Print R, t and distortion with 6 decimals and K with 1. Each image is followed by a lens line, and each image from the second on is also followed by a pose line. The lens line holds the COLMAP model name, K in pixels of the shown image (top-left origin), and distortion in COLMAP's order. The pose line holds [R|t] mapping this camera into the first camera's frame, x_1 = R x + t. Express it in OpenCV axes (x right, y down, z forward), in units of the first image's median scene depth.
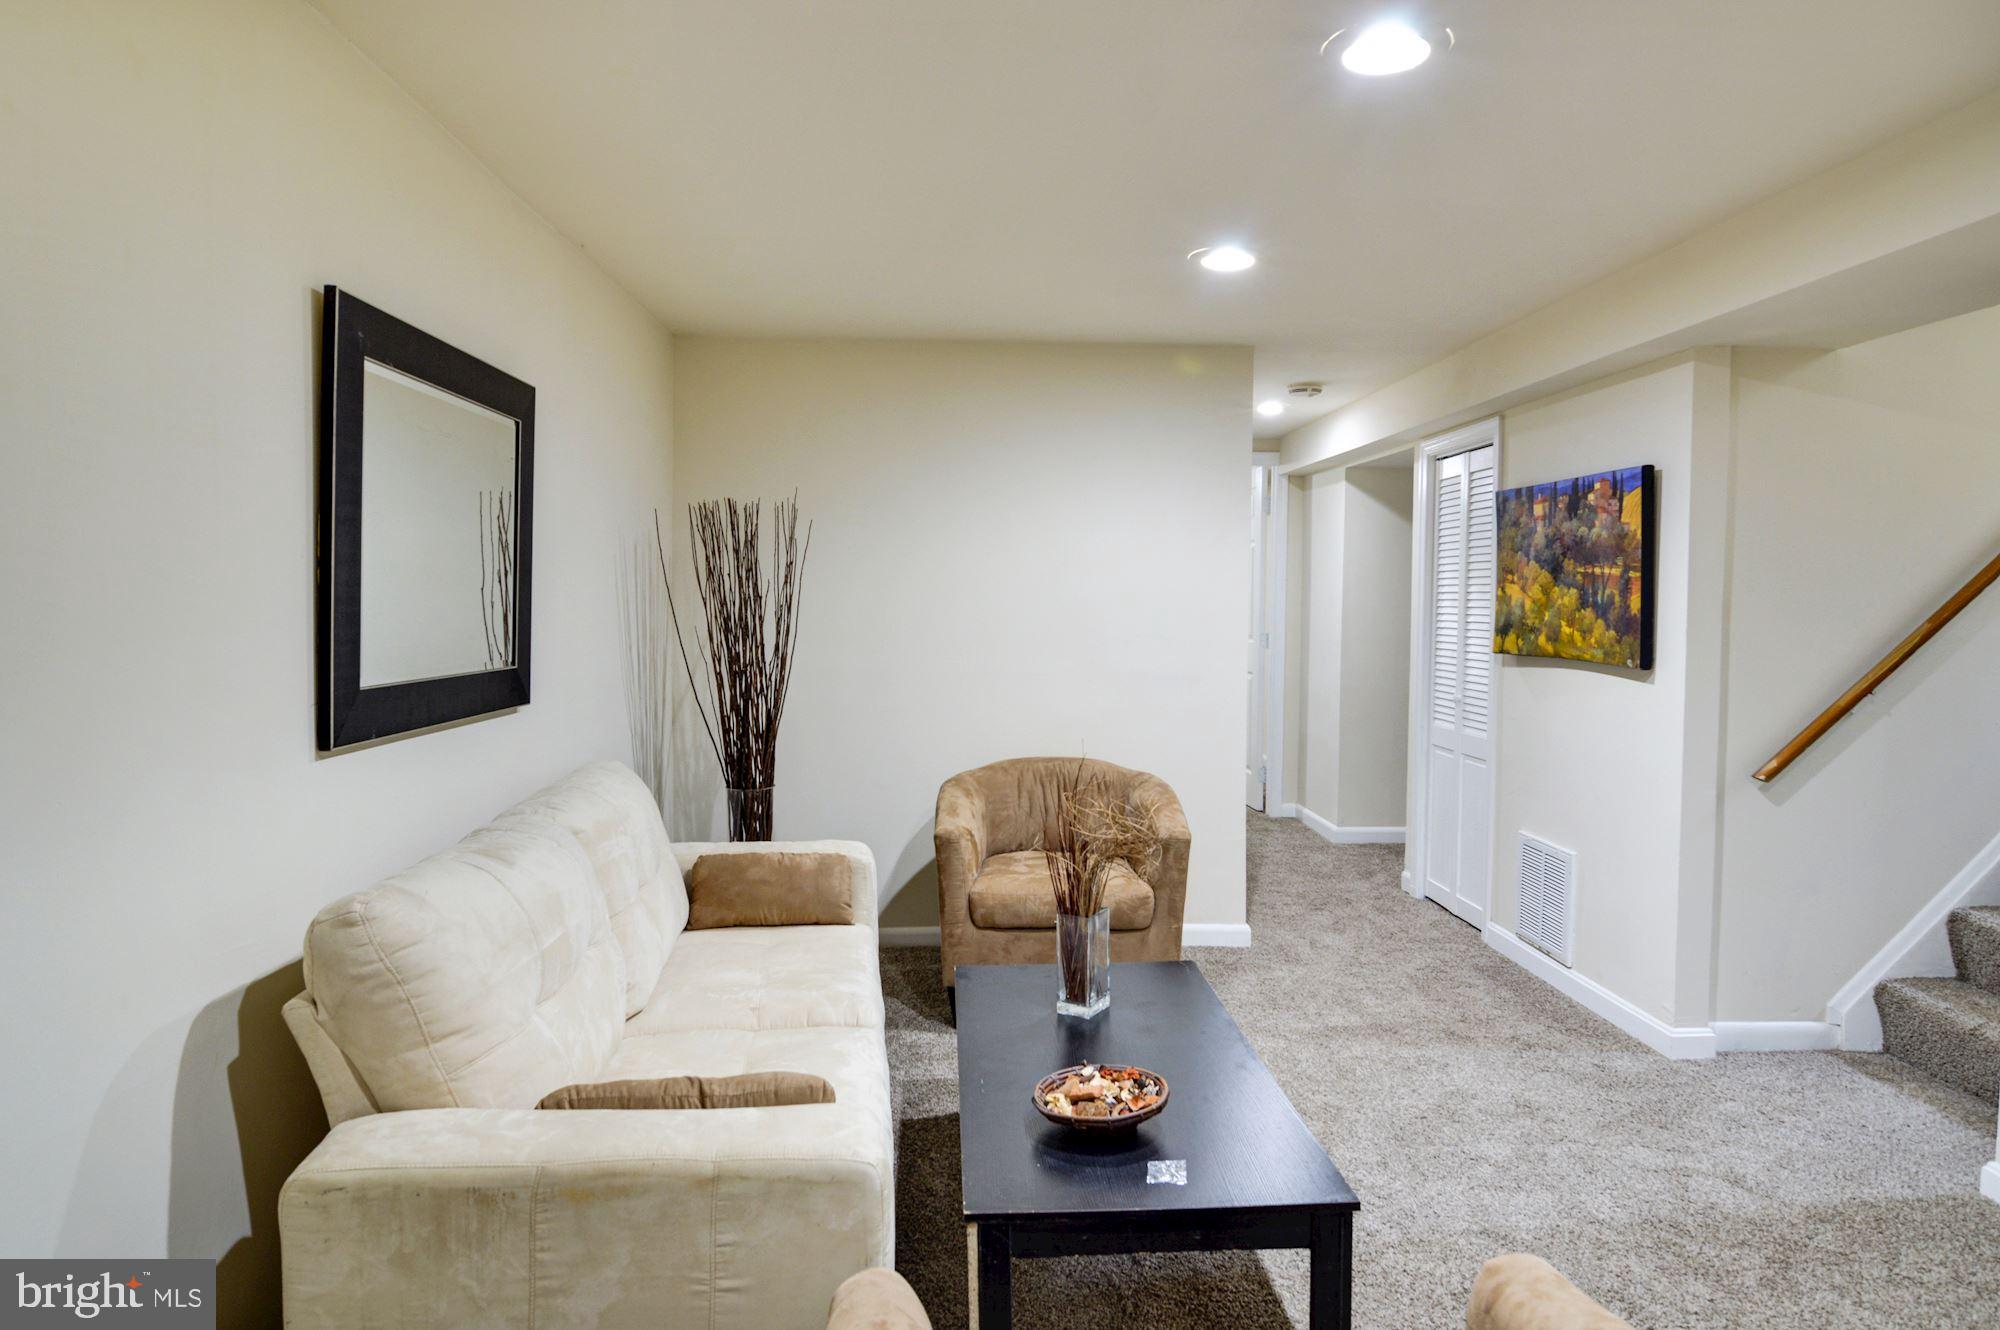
lens RADIAL K [[1213.7, 0, 1016.0], [0, 1213.7, 667.6], [0, 0, 1]] dist [0.004193, -0.017549]
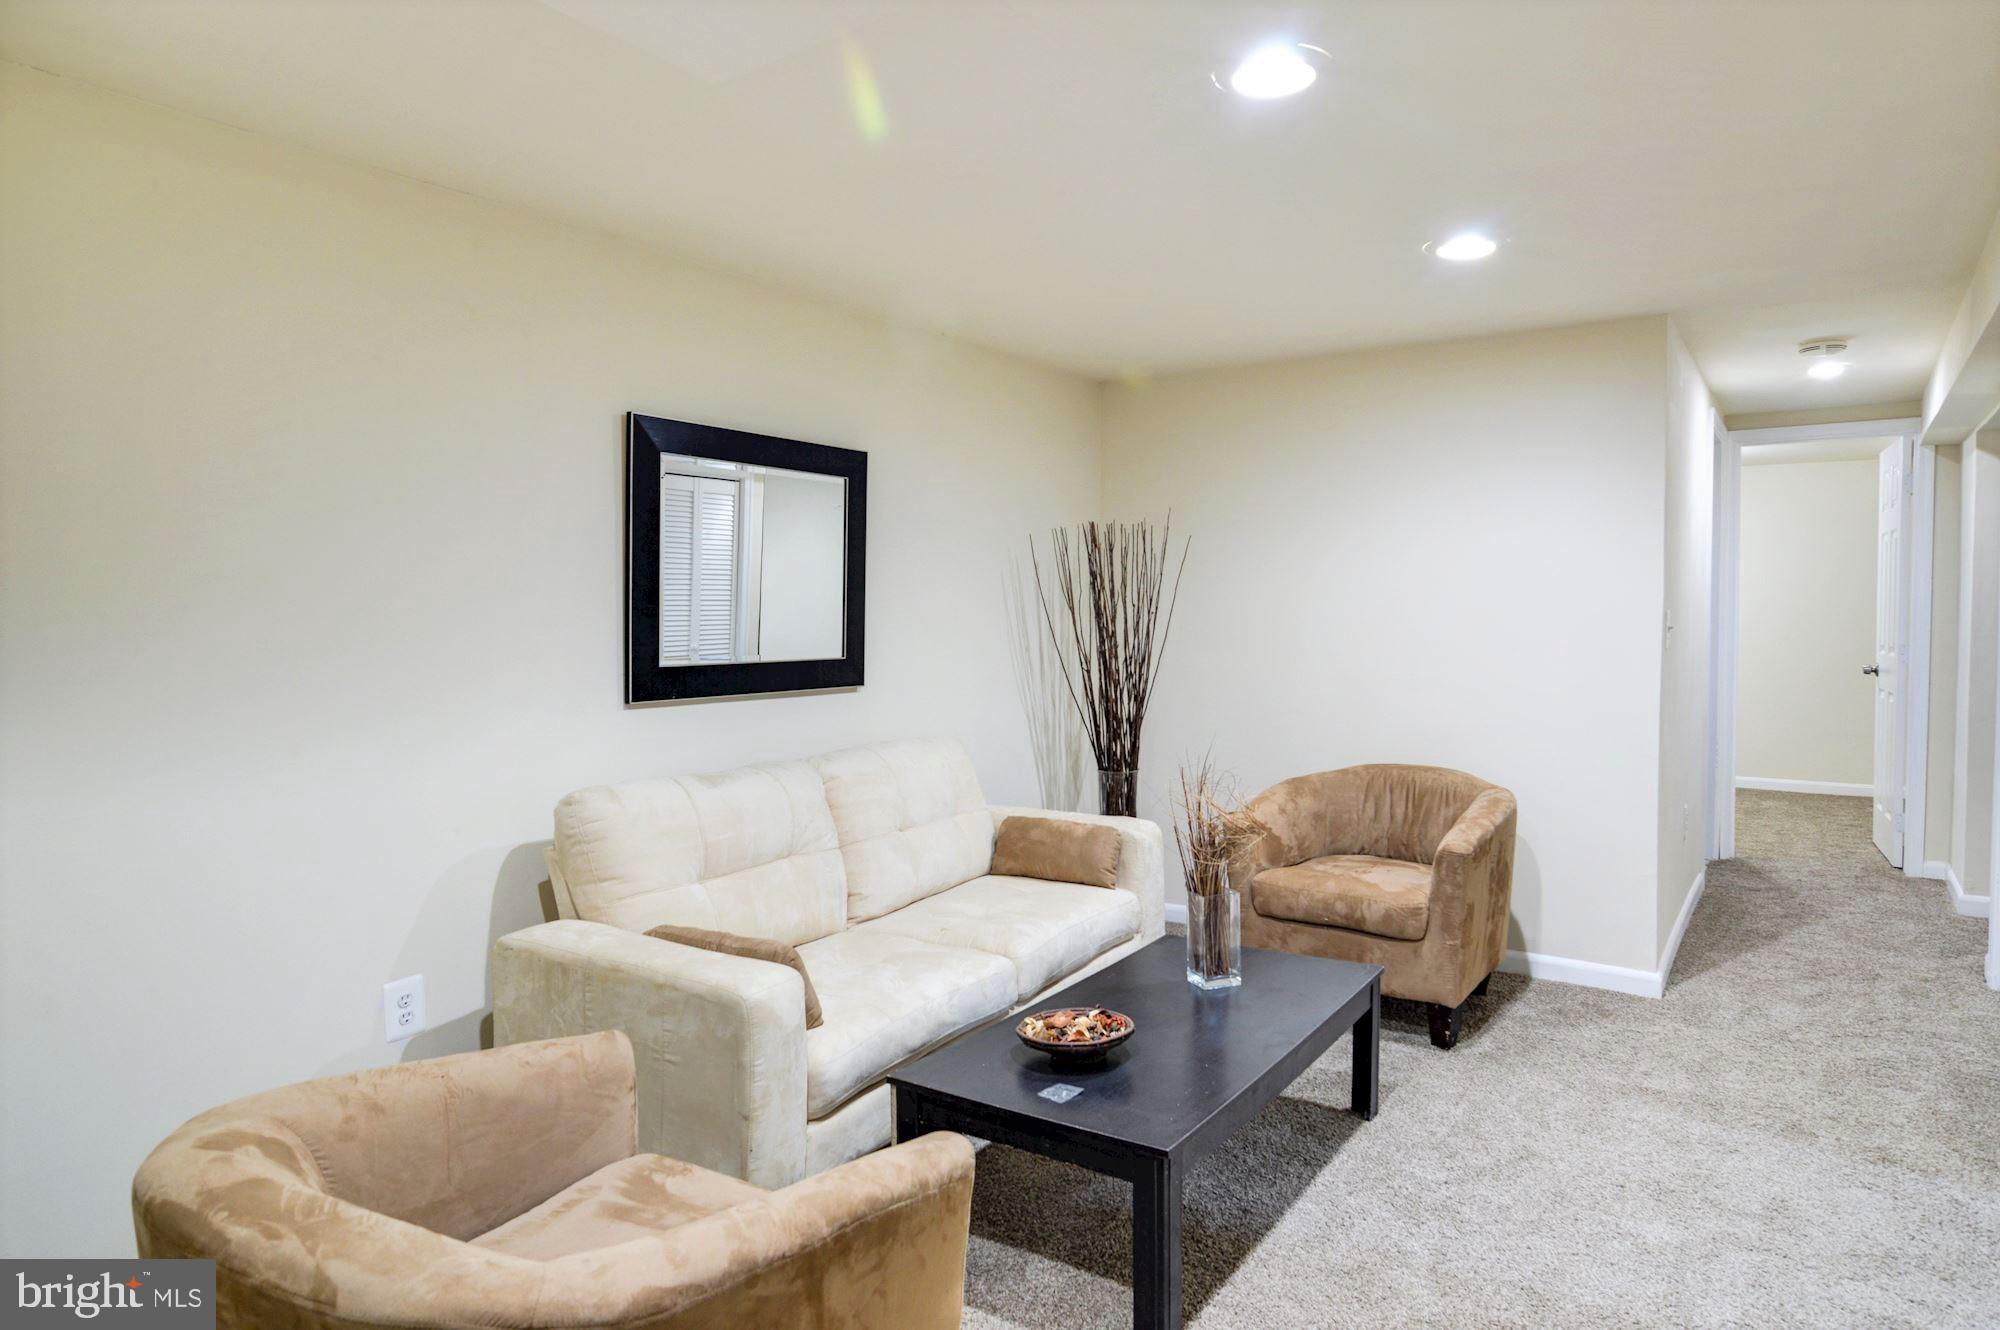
lens RADIAL K [[1235.8, 0, 1011.2], [0, 1235.8, 658.3], [0, 0, 1]] dist [0.002673, -0.019148]
pose [[0.798677, 0.018899, -0.601464, 0.549753], [-0.027298, 0.999616, -0.004839, 0.002632], [0.601141, 0.020284, 0.798886, 0.006571]]
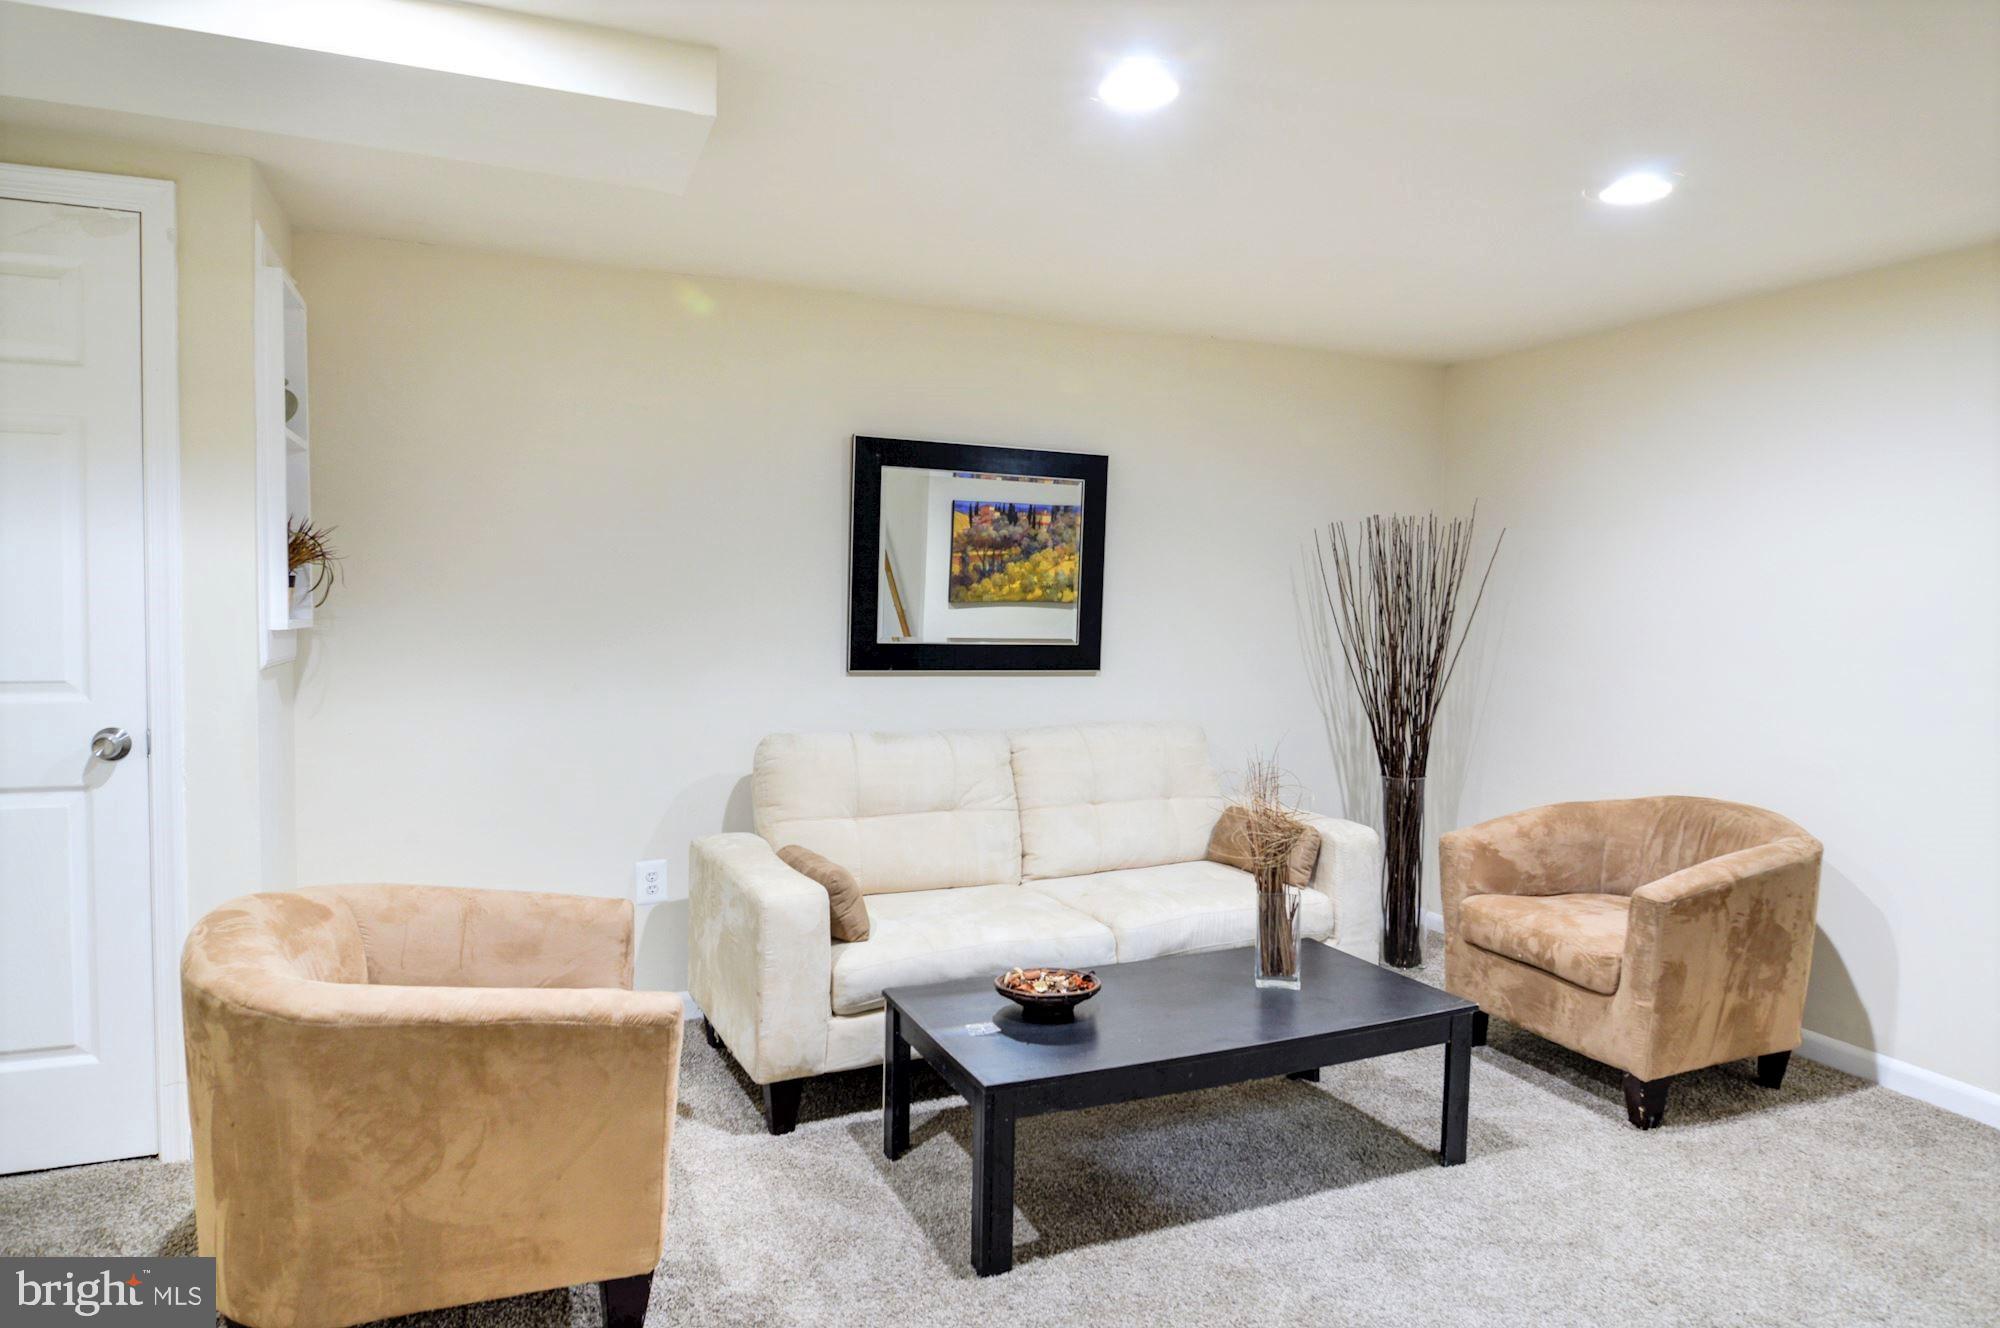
lens RADIAL K [[1200.1, 0, 940.2], [0, 1200.1, 664.2], [0, 0, 1]] dist [0.002093, -0.017525]
pose [[0.339857, 0.052573, -0.939007, 0.888187], [-0.068647, 0.997160, 0.030983, -0.009165], [0.937969, 0.053931, 0.342500, 0.327138]]
